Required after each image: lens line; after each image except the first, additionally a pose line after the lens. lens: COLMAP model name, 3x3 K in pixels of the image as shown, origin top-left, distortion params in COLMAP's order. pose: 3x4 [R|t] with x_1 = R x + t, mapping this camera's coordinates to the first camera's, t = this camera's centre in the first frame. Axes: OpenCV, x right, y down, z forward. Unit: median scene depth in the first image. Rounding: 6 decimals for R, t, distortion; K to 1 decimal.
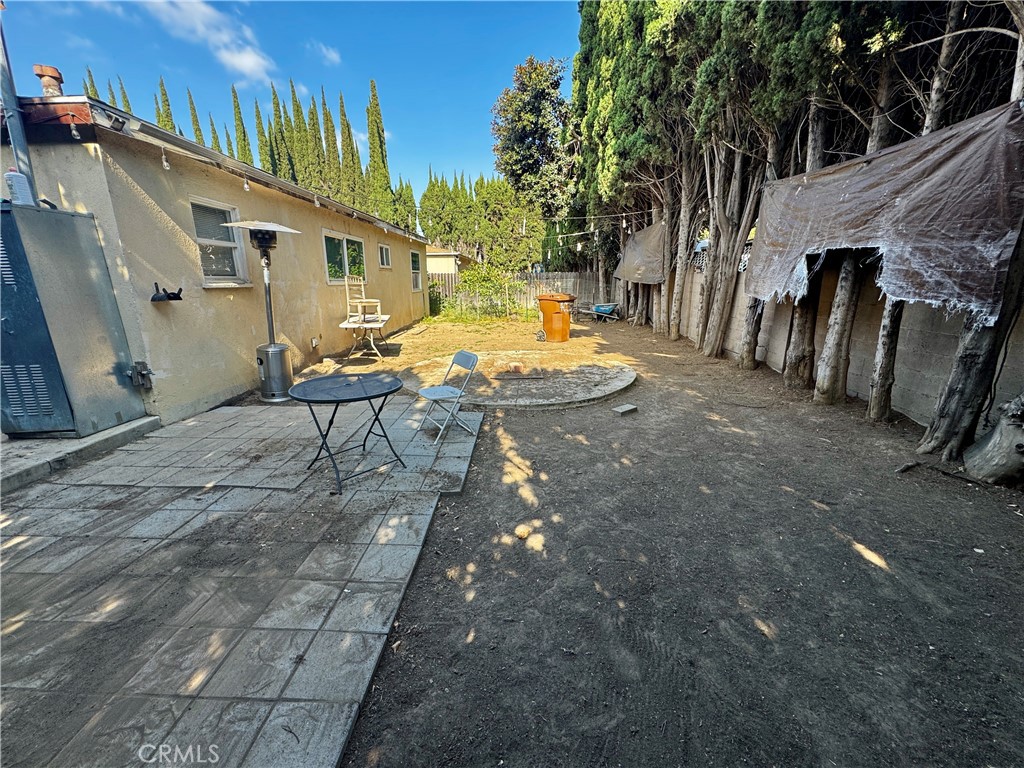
lens RADIAL K [[409.4, 0, 512.2], [0, 409.4, 382.4], [0, 0, 1]] dist [-0.000423, -0.000183]
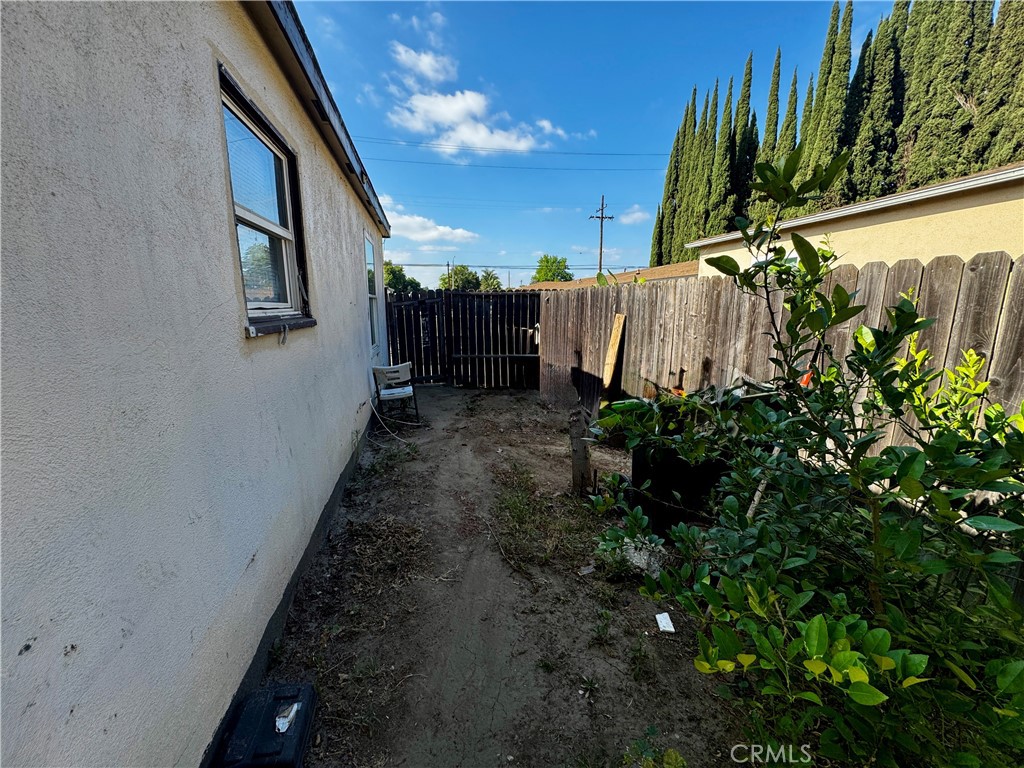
lens RADIAL K [[409.6, 0, 512.3], [0, 409.6, 383.1], [0, 0, 1]] dist [-0.003372, 0.000116]
pose [[0.226517, 0.194127, -0.954466, -0.603393], [-0.245291, 0.959723, 0.136983, -0.909280], [0.942614, 0.203093, 0.265012, 3.530090]]
